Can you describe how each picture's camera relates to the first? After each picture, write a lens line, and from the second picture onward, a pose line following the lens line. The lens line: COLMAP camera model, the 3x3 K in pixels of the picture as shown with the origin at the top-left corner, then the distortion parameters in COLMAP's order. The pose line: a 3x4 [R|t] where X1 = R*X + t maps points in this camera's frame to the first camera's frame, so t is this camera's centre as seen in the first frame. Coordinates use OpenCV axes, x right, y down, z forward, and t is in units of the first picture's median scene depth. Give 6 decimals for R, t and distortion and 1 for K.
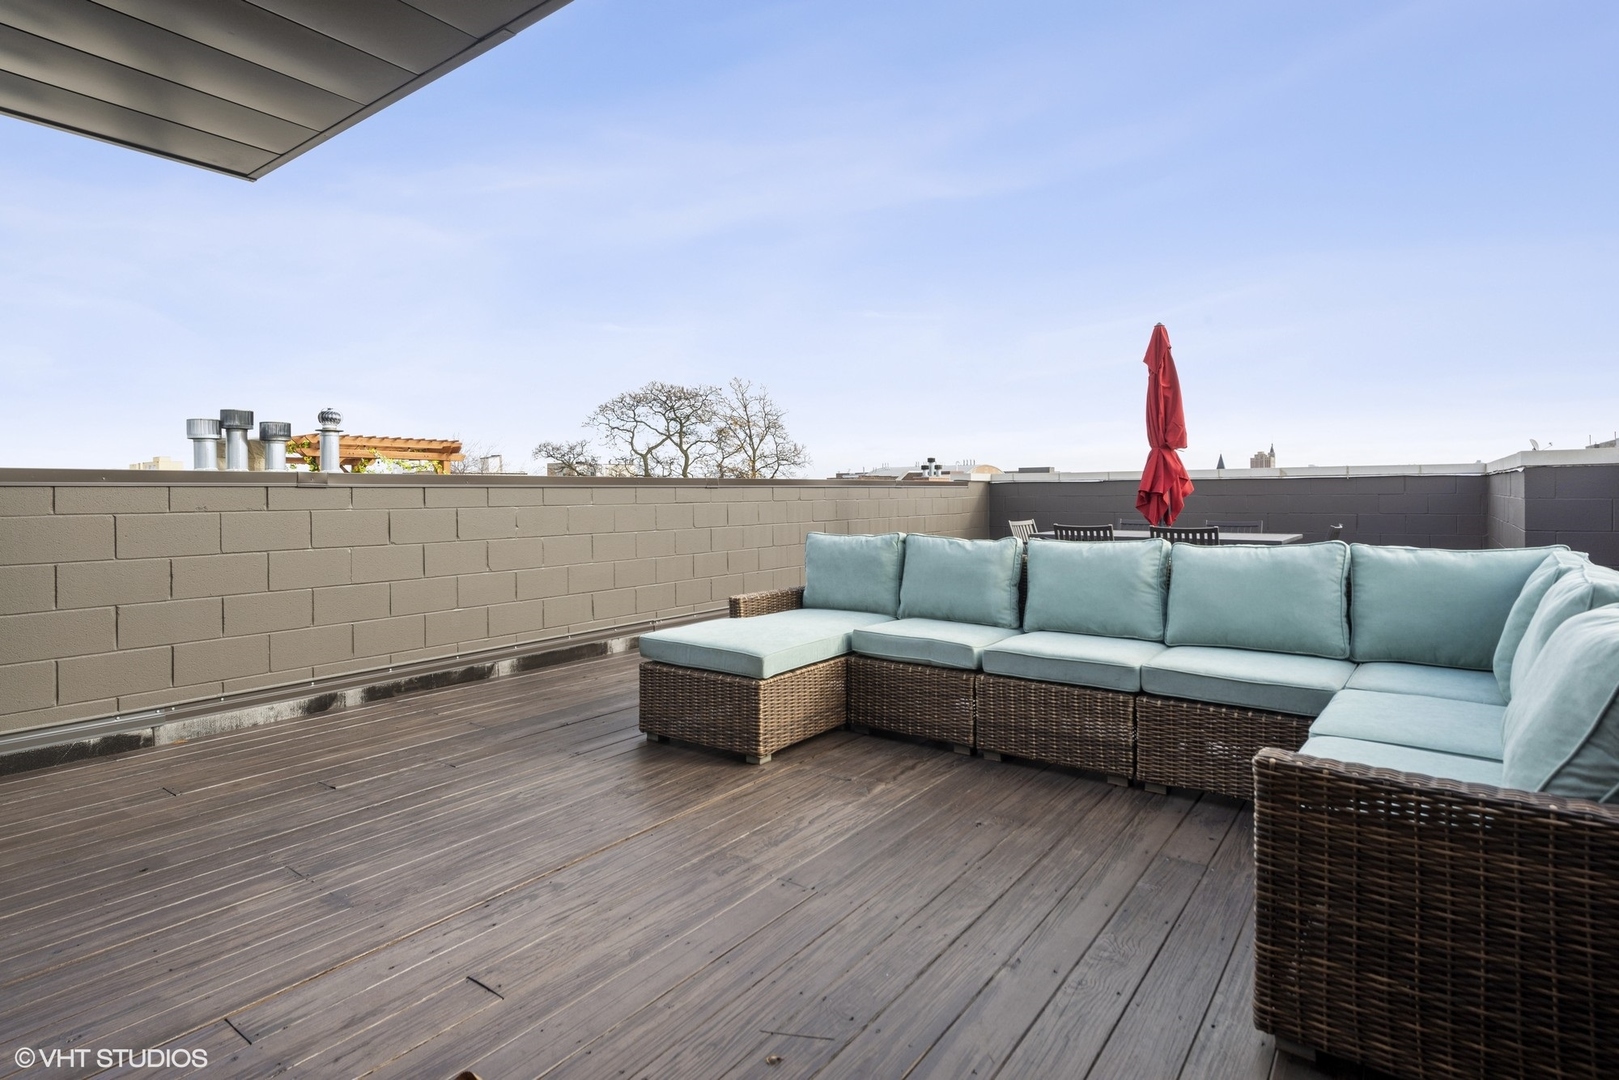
lens RADIAL K [[845.4, 0, 801.0], [0, 845.4, 499.9], [0, 0, 1]] dist [0.001166, -0.001521]
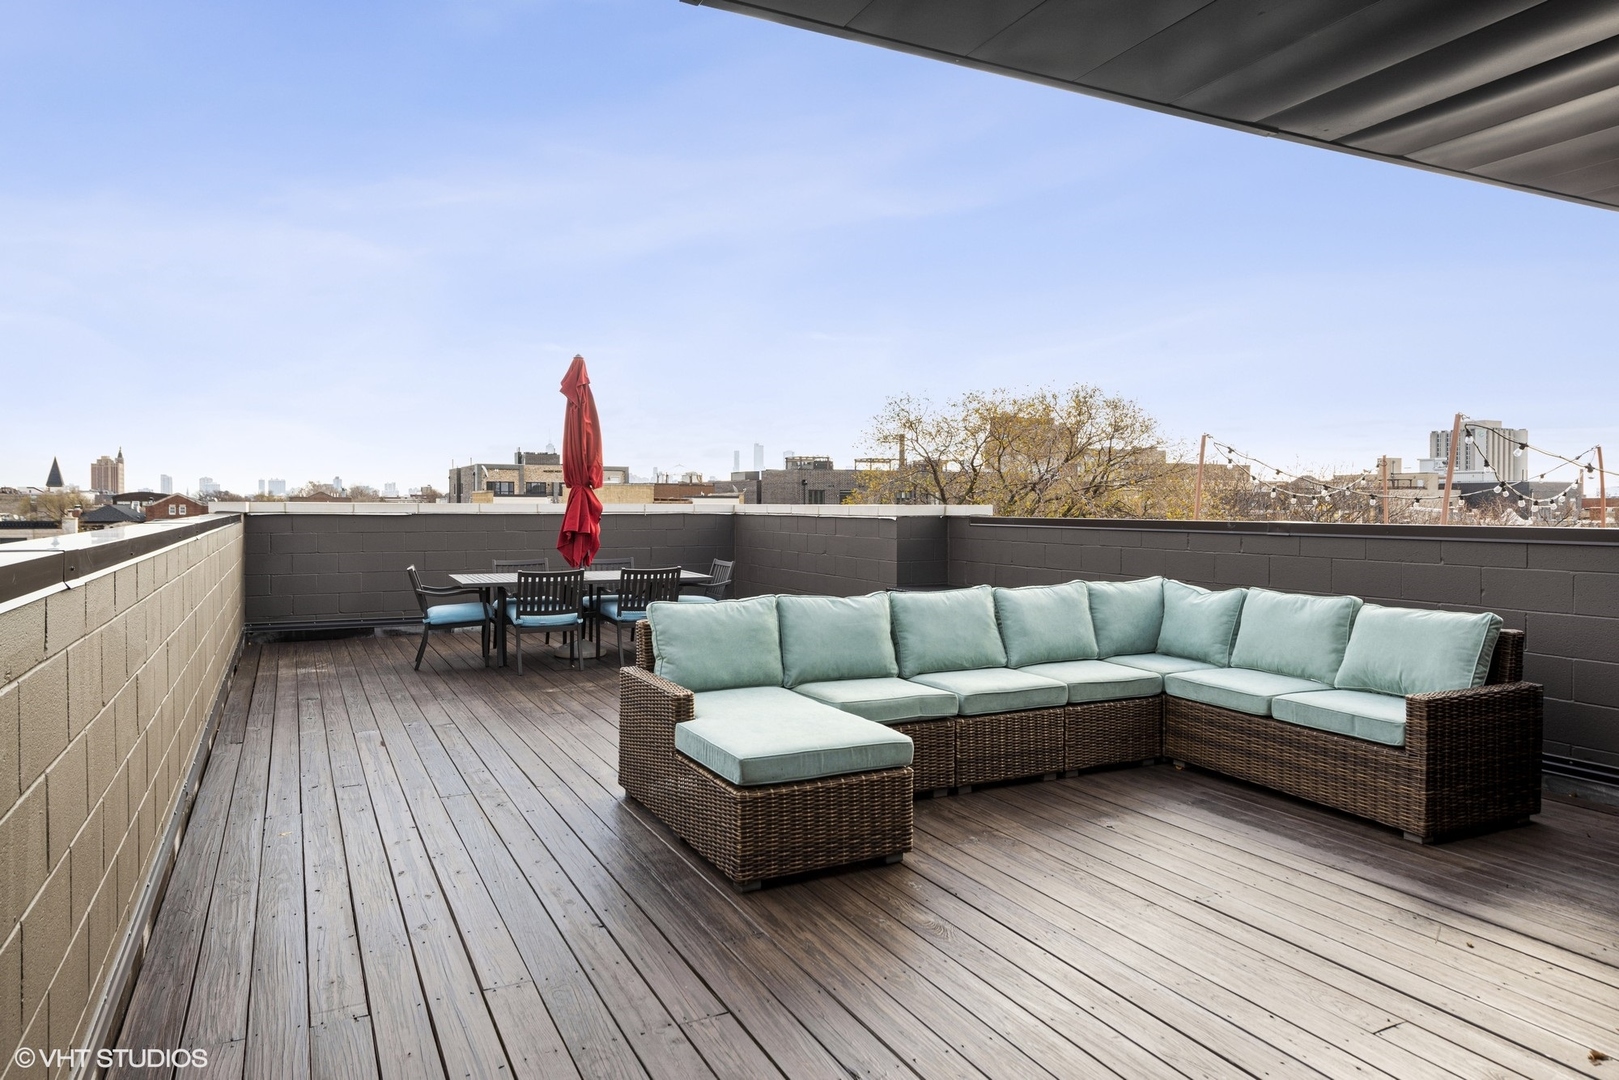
lens RADIAL K [[996.9, 0, 809.5], [0, 996.9, 540.0], [0, 0, 1]] dist [-0.000555, -0.000140]
pose [[0.445140, -0.022409, 0.895181, -1.023651], [0.003056, 0.999719, 0.023507, -0.055521], [-0.895456, -0.007729, 0.445083, 0.602765]]
